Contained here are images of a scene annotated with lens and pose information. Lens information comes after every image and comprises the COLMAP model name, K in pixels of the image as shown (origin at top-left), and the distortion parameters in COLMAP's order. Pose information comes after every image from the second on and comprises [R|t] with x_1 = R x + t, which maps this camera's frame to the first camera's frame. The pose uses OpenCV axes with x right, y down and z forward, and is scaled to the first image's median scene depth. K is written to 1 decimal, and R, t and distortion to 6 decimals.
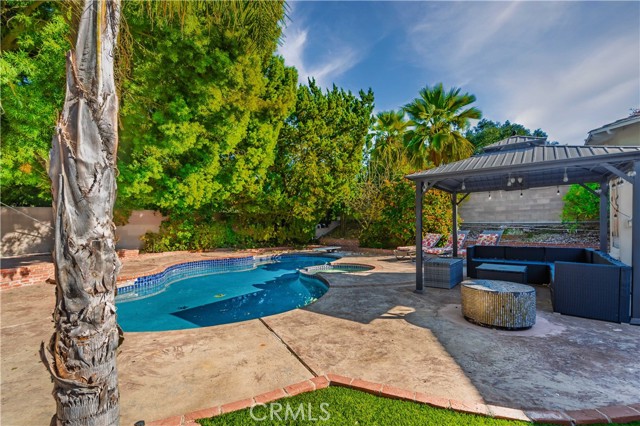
lens RADIAL K [[283.9, 0, 319.3], [0, 283.9, 226.9], [0, 0, 1]] dist [-0.002620, -0.000351]
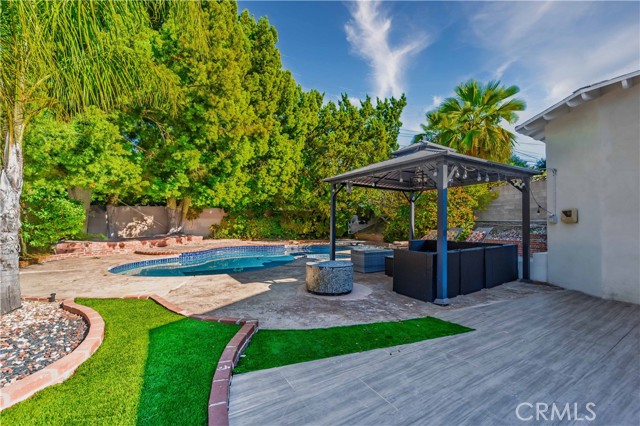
lens RADIAL K [[267.0, 0, 319.4], [0, 267.0, 220.0], [0, 0, 1]] dist [-0.002875, -0.000768]
pose [[0.945776, 0.011683, -0.324608, 0.305096], [-0.017279, 0.999748, -0.014361, 0.007669], [0.324358, 0.019191, 0.945740, -0.058352]]
